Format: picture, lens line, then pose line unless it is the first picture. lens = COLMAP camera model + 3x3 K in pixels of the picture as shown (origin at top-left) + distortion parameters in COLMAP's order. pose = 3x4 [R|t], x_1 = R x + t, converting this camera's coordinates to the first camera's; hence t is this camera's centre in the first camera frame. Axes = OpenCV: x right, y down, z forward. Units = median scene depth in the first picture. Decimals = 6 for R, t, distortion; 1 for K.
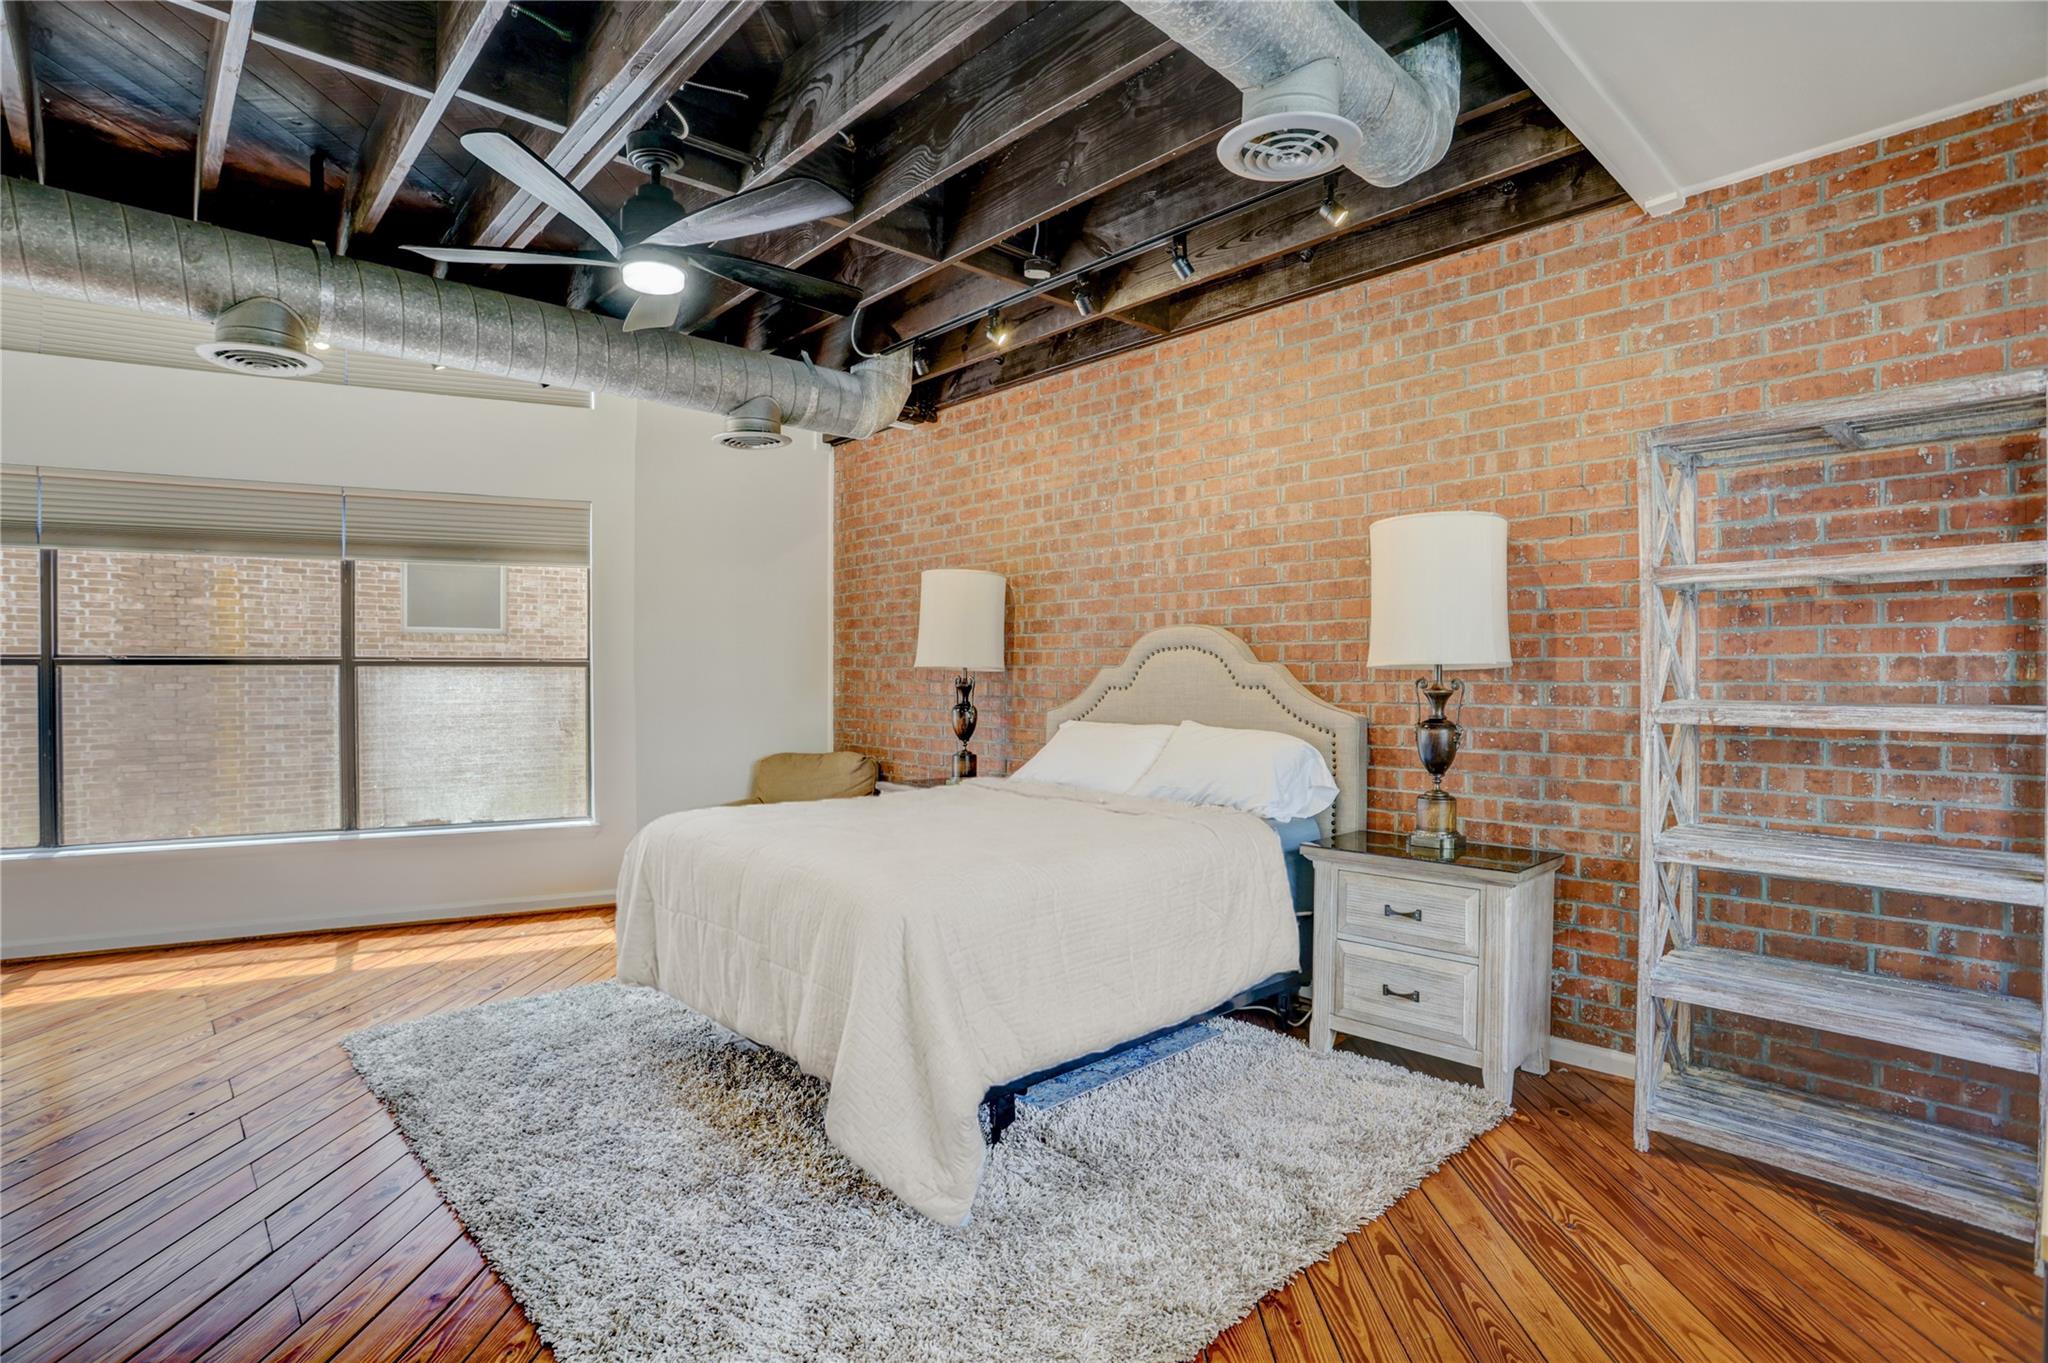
lens RADIAL K [[1025.4, 0, 1025.3], [0, 1025.4, 680.9], [0, 0, 1]] dist [-0.062666, 0.025787]
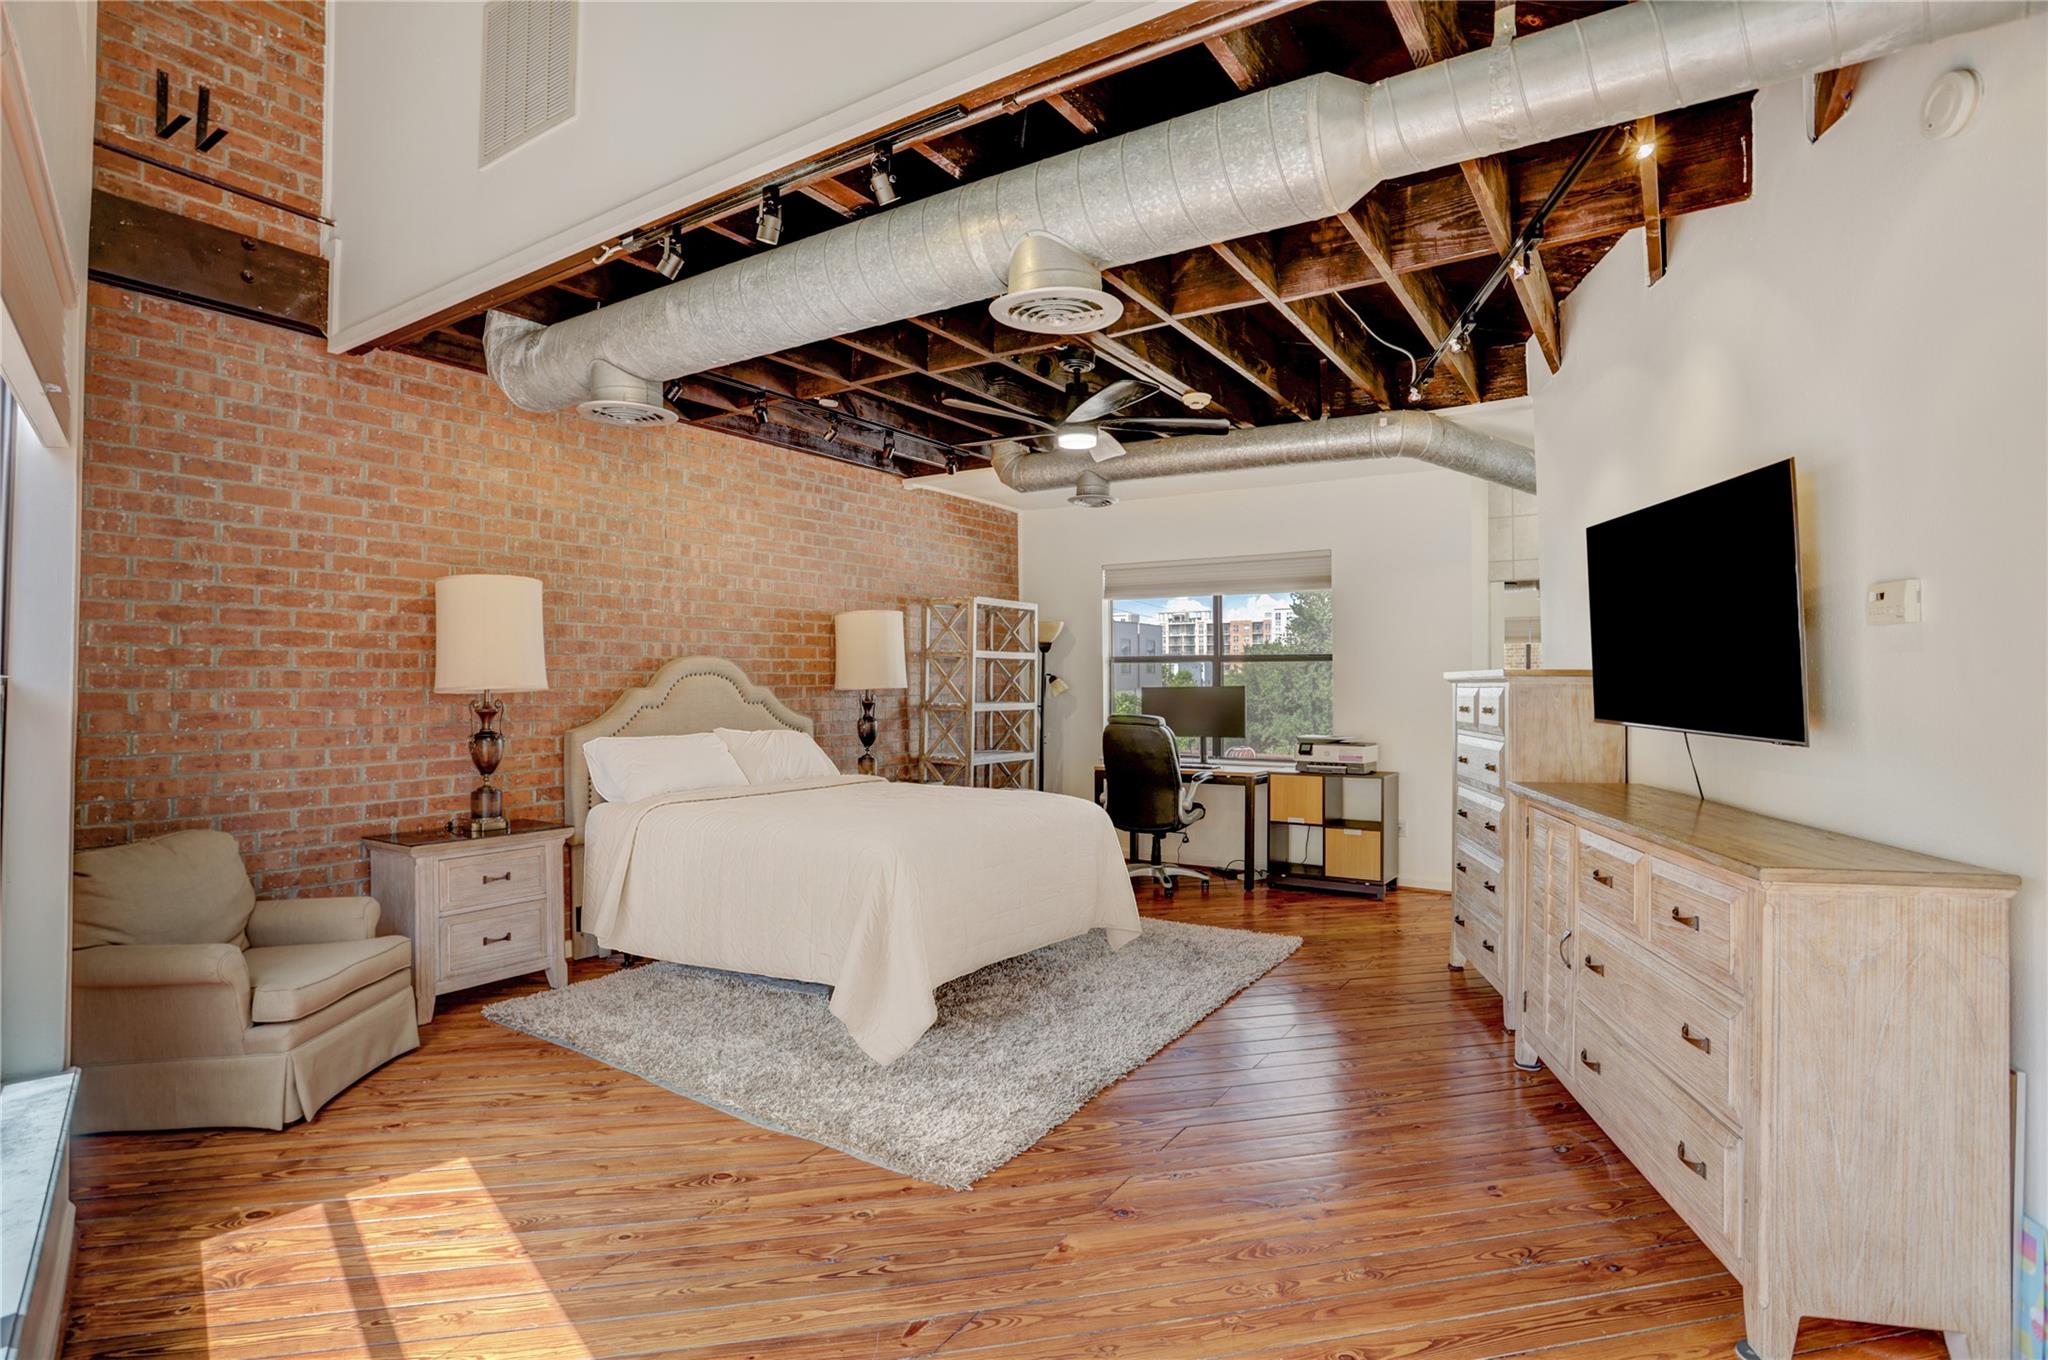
lens RADIAL K [[1025.4, 0, 1023.6], [0, 1025.4, 679.0], [0, 0, 1]] dist [-0.062666, 0.025787]
pose [[-0.246486, 0.009269, 0.969102, -1.142908], [0.012835, 0.999898, -0.006299, -0.012283], [-0.969061, 0.010886, -0.246579, 0.899821]]
